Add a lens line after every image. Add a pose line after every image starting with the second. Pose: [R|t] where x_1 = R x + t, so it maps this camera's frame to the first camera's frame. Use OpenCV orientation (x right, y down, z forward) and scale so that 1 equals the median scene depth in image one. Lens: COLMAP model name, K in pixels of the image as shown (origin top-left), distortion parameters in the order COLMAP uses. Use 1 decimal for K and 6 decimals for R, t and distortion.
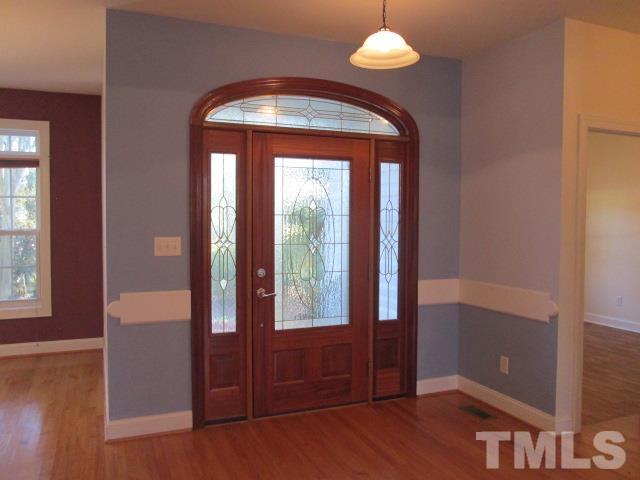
lens RADIAL K [[527.9, 0, 320.0], [0, 527.9, 240.0], [0, 0, 1]] dist [-0.082526, -0.000148]
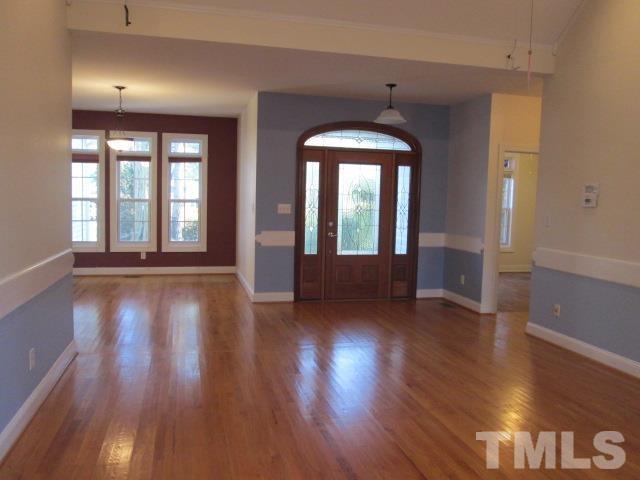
lens RADIAL K [[538.8, 0, 320.0], [0, 538.8, 240.0], [0, 0, 1]] dist [-0.027312, 0.006038]
pose [[0.988330, 0.032607, -0.148800, 0.136106], [-0.026663, 0.998771, 0.041771, 0.036436], [0.149979, -0.037317, 0.987985, -0.896730]]
